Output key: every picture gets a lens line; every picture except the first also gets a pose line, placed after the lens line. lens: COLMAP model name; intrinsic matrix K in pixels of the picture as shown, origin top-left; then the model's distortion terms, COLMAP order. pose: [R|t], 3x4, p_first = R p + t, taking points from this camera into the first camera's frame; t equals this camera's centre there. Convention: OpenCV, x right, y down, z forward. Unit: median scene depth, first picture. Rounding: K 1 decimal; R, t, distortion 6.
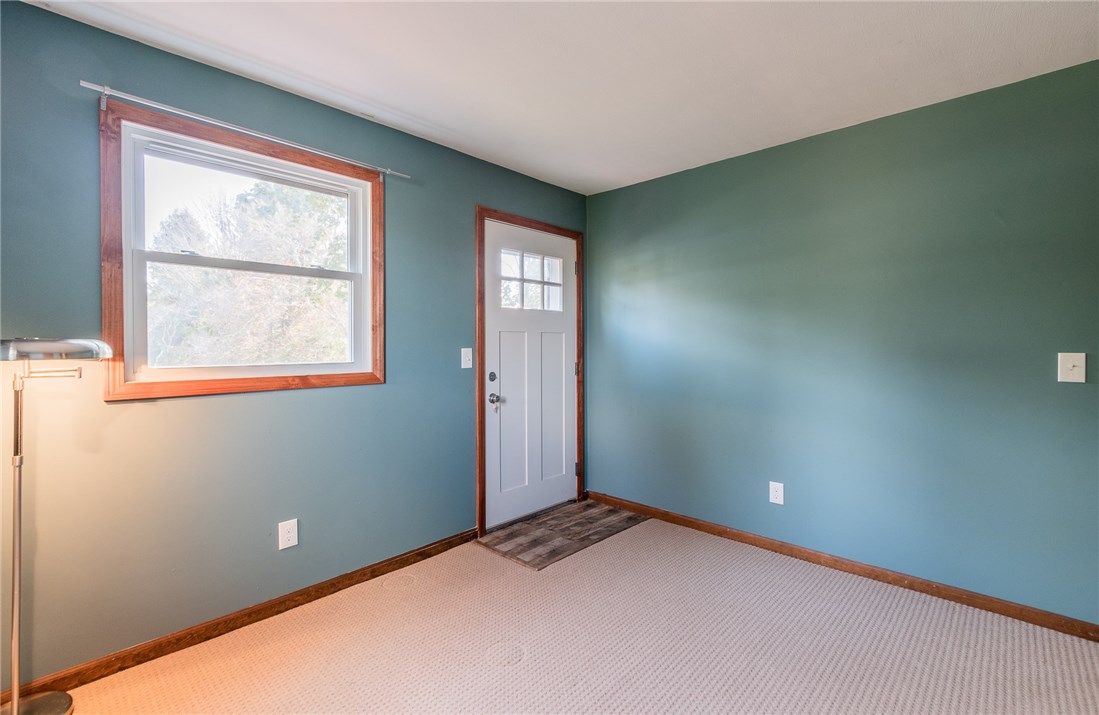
lens RADIAL K [[486.8, 0, 549.2], [0, 486.8, 349.4], [0, 0, 1]] dist [0.002767, 0.000134]
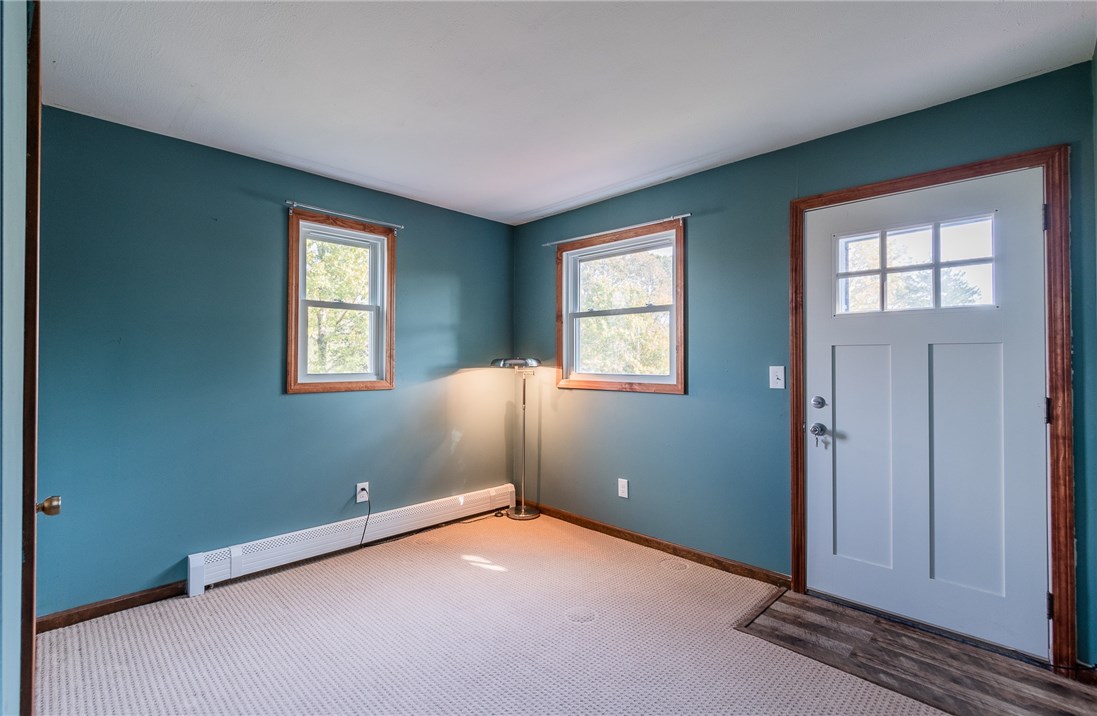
lens RADIAL K [[493.8, 0, 547.2], [0, 493.8, 351.9], [0, 0, 1]] dist [-0.002452, -0.000671]
pose [[-0.017923, -0.013490, -0.999748, 0.705575], [-0.013152, 0.999826, -0.013255, -0.010614], [0.999753, 0.012912, -0.018097, 0.566240]]
